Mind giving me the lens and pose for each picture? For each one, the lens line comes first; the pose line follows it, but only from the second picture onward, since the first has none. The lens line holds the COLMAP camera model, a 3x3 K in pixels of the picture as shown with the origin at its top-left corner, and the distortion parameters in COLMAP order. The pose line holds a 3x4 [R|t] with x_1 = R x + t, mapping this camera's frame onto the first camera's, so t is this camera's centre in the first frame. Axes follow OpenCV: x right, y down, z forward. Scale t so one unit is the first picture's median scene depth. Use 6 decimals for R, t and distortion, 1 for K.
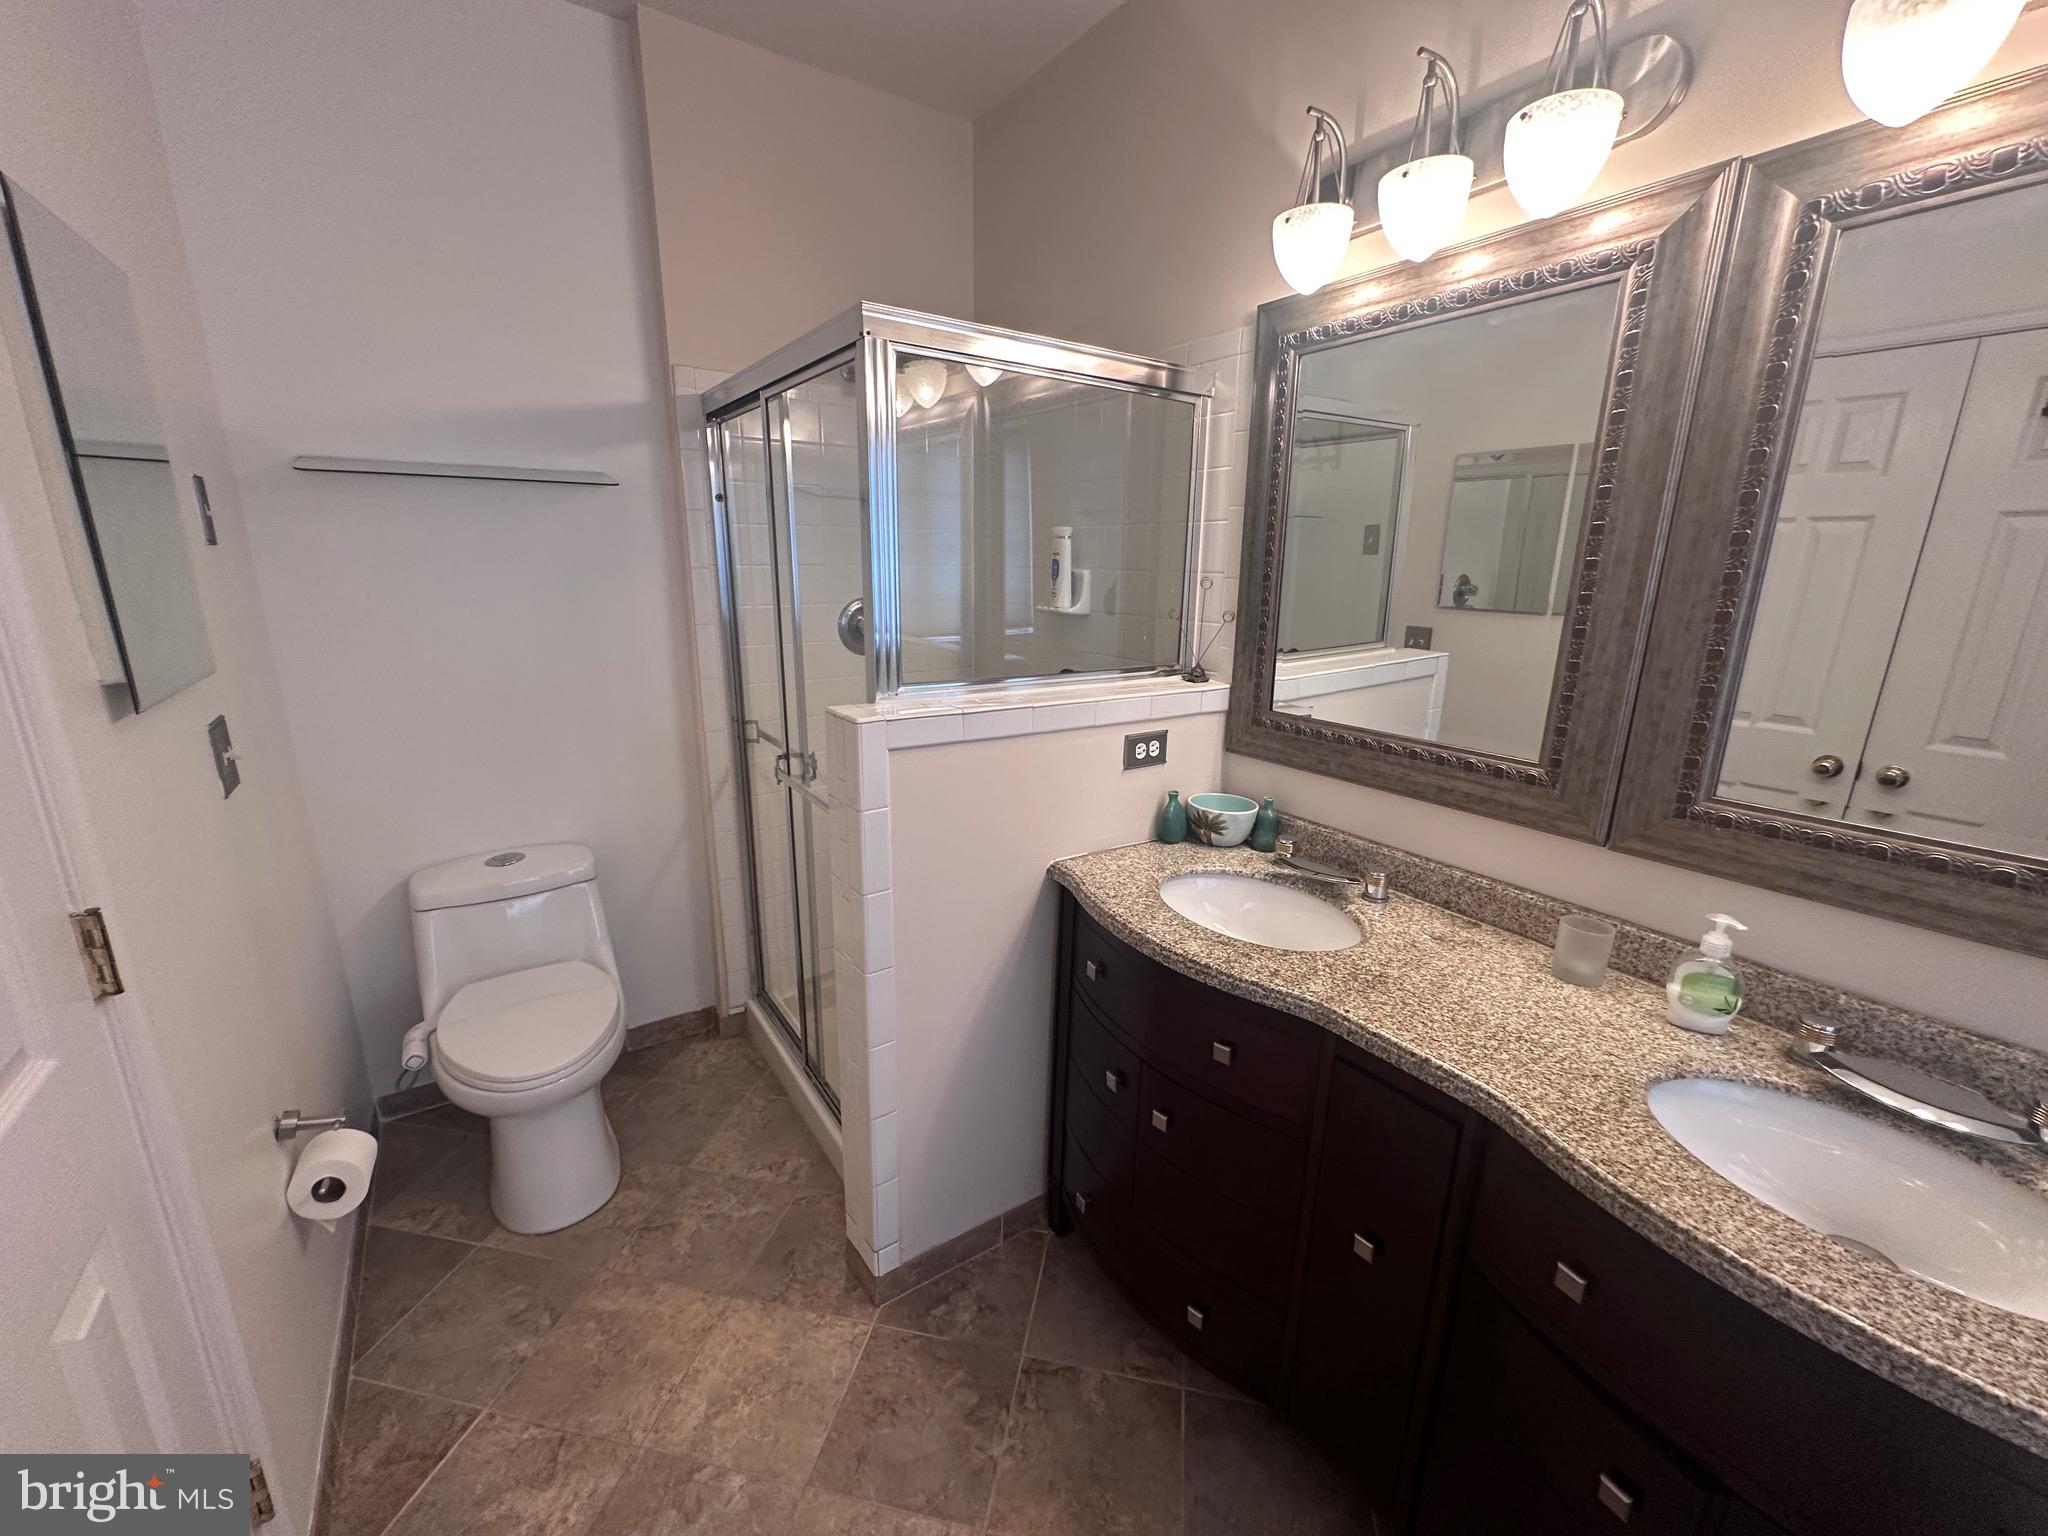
lens RADIAL K [[819.1, 0, 1038.0], [0, 819.1, 772.3], [0, 0, 1]] dist [-0.000161, 0.000088]
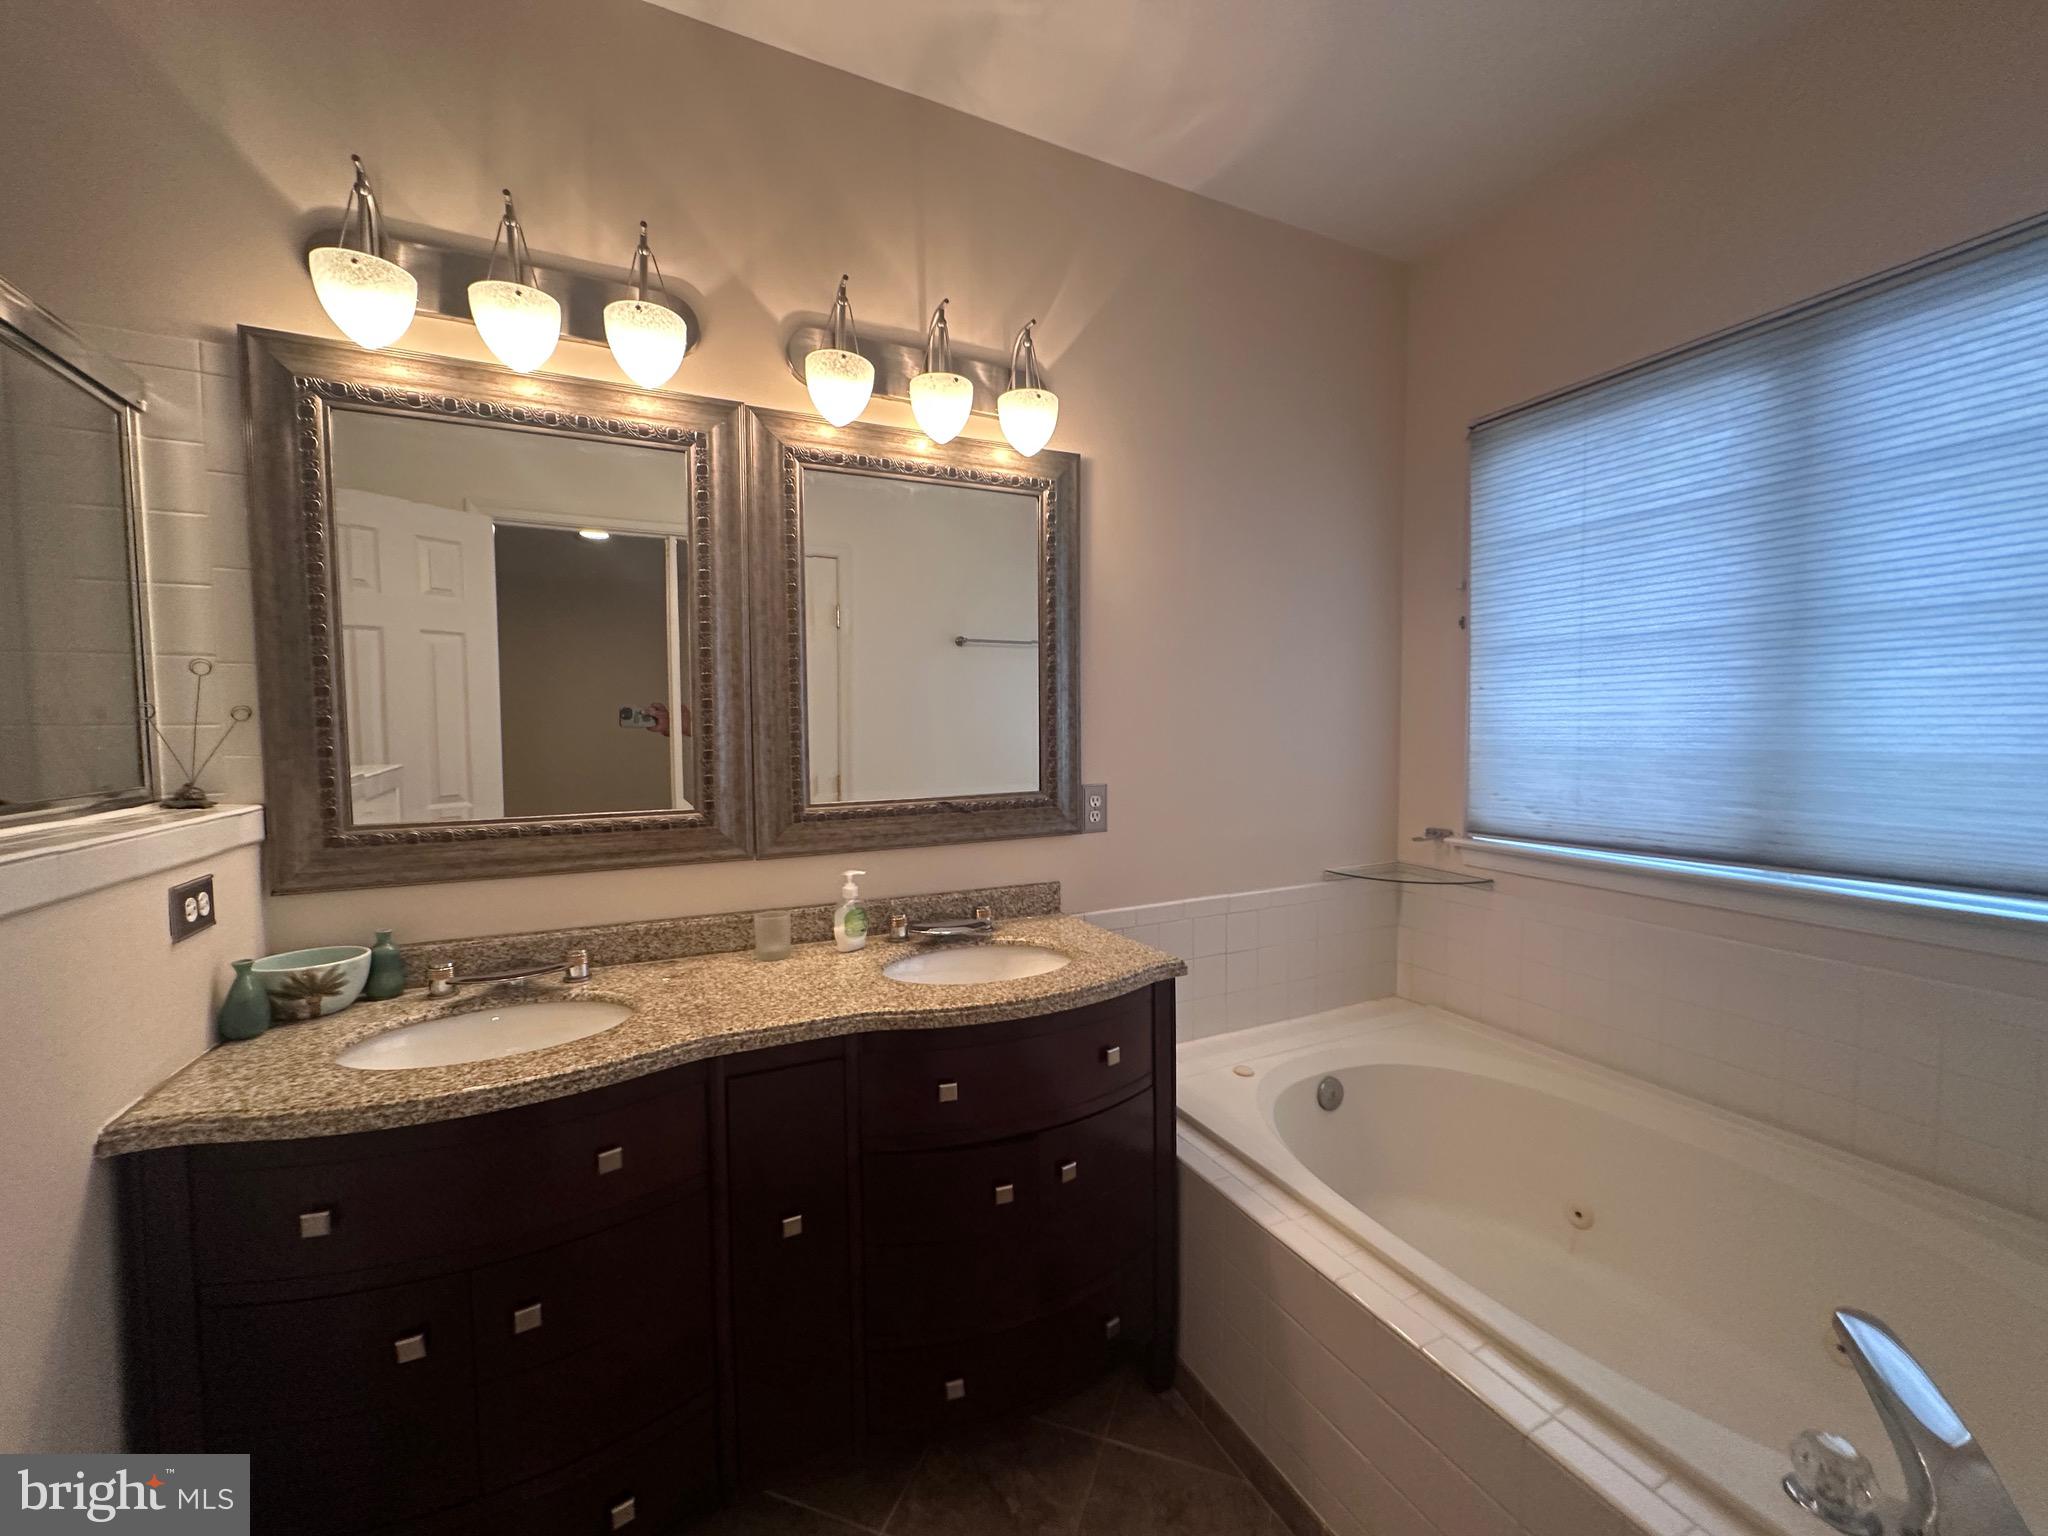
lens RADIAL K [[819.1, 0, 1037.8], [0, 819.1, 762.2], [0, 0, 1]] dist [-0.000161, 0.000088]
pose [[0.146367, -0.068227, 0.986875, -0.480213], [0.253829, 0.966808, 0.029193, 0.014355], [-0.956110, 0.246225, 0.158827, 0.266504]]
